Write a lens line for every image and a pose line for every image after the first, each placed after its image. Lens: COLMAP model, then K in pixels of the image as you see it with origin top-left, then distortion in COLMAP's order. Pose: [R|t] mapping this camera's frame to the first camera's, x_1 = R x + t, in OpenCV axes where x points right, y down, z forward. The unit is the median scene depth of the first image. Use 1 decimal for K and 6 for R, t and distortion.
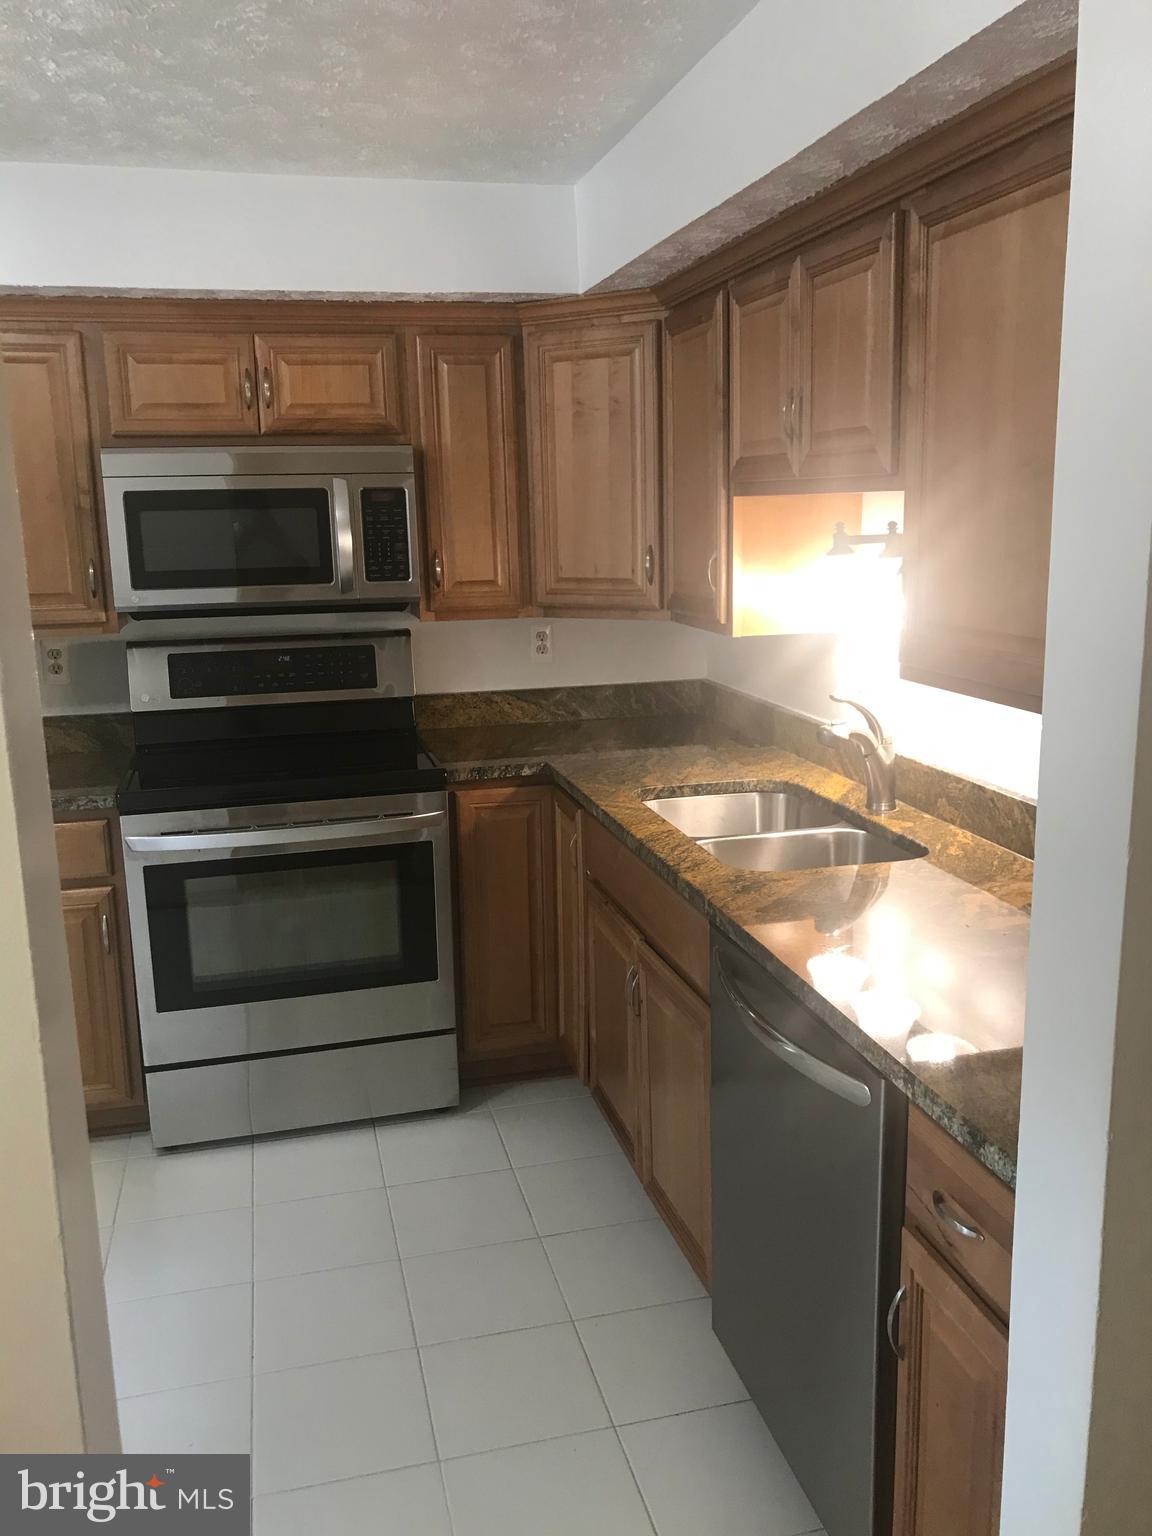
lens RADIAL K [[1251.0, 0, 576.0], [0, 1251.0, 768.0], [0, 0, 1]] dist [0.095025, -0.385735]
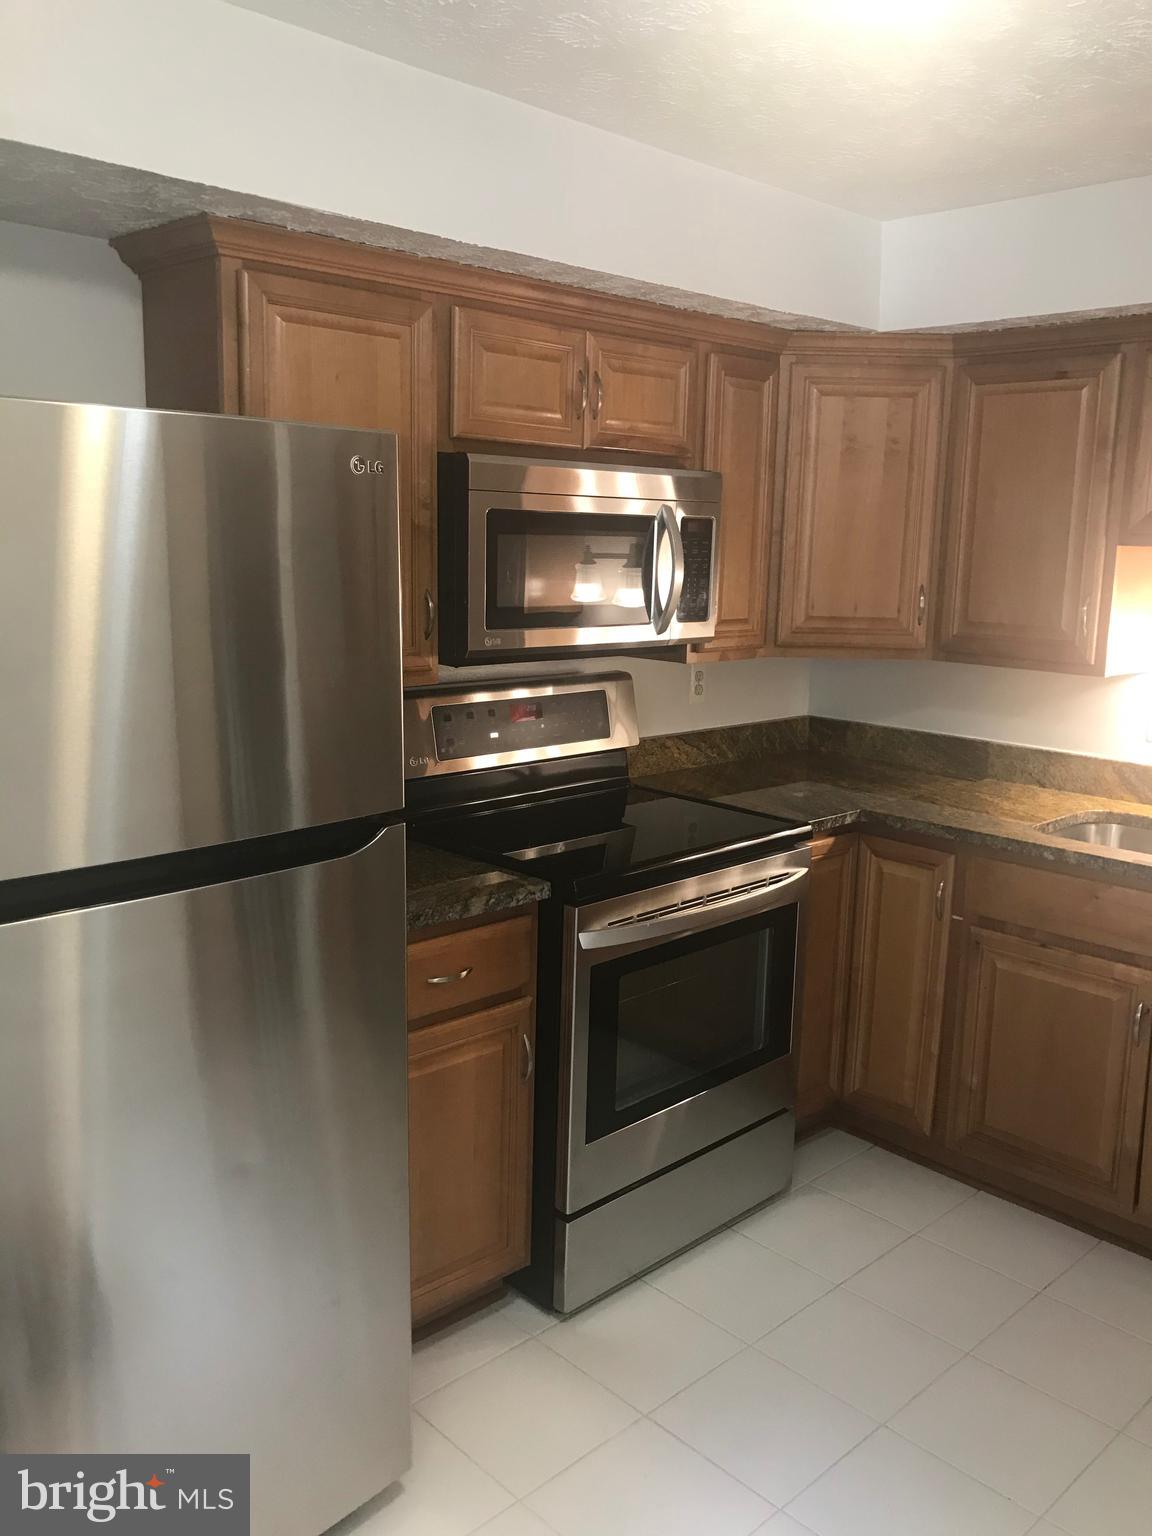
lens RADIAL K [[1282.0, 0, 581.8], [0, 1282.0, 759.5], [0, 0, 1]] dist [0.052629, -0.092025]
pose [[0.864848, -0.045631, 0.499956, -0.706502], [0.059081, 0.998192, -0.011095, -0.044314], [-0.498546, 0.039133, 0.865980, 0.252167]]
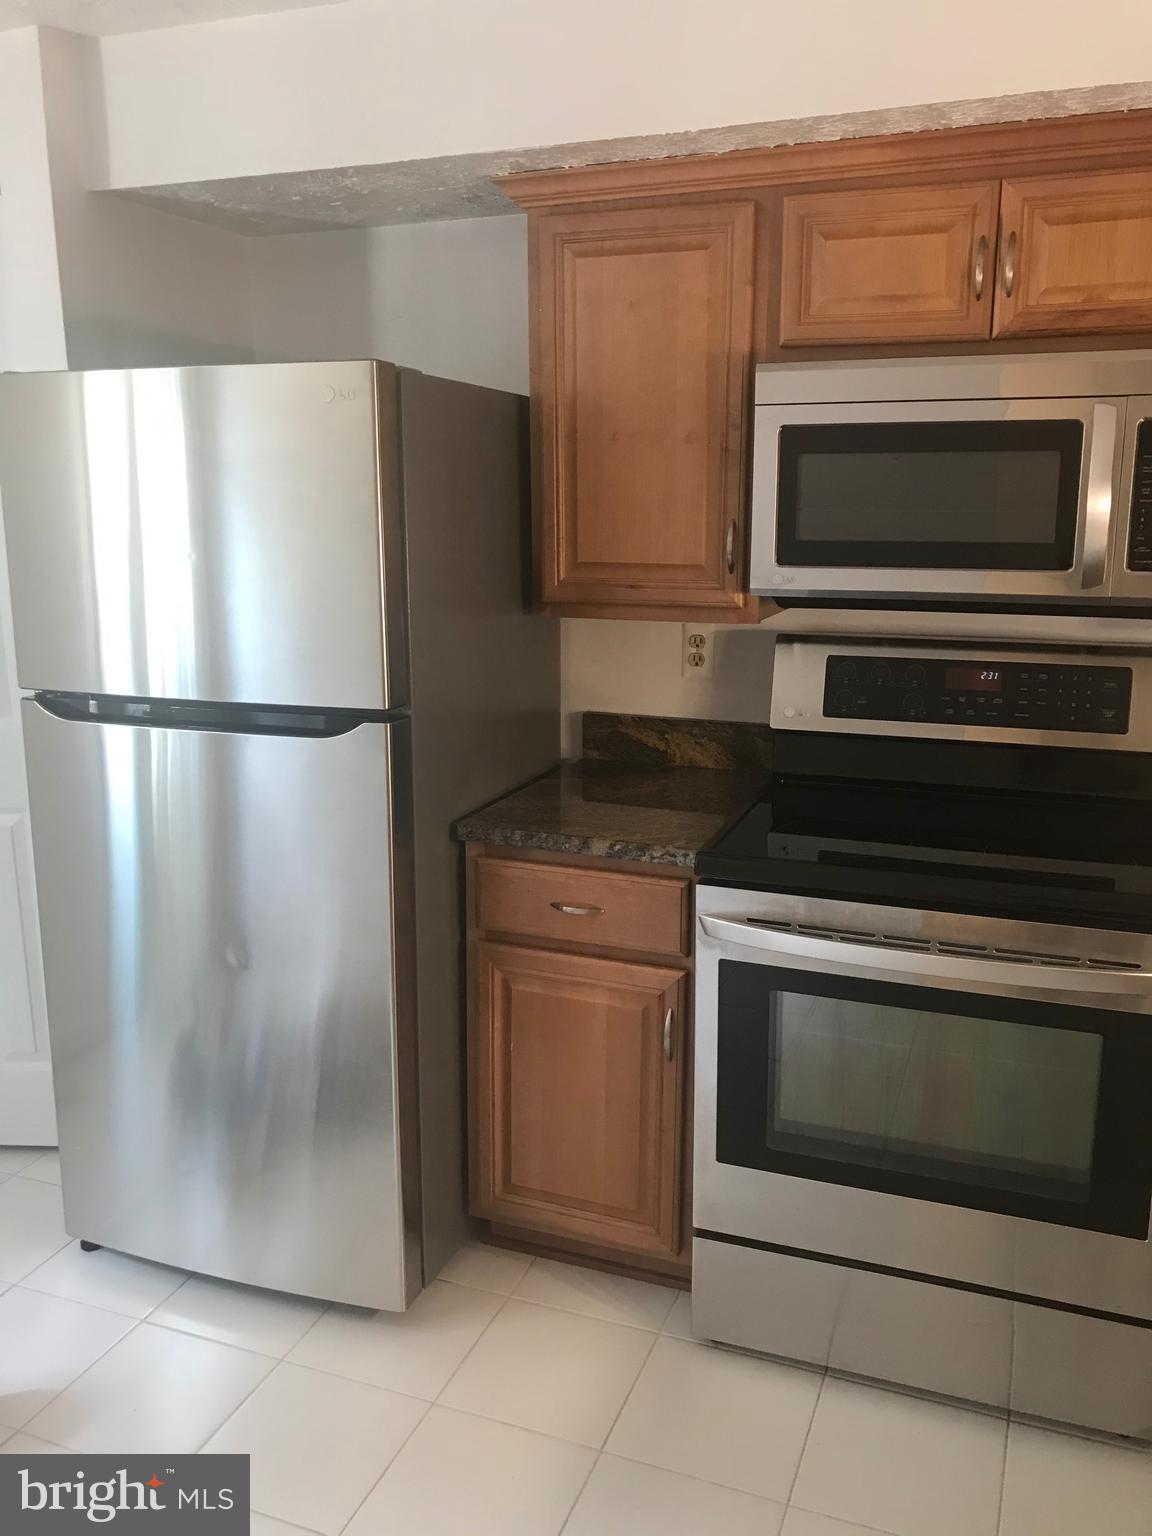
lens RADIAL K [[1219.0, 0, 607.5], [0, 1219.0, 758.2], [0, 0, 1]] dist [0.048311, -0.071975]
pose [[0.823232, 0.139903, -0.550197, -0.032820], [-0.131212, 0.989807, 0.055360, -0.058039], [0.552334, 0.026618, 0.833198, 0.365184]]
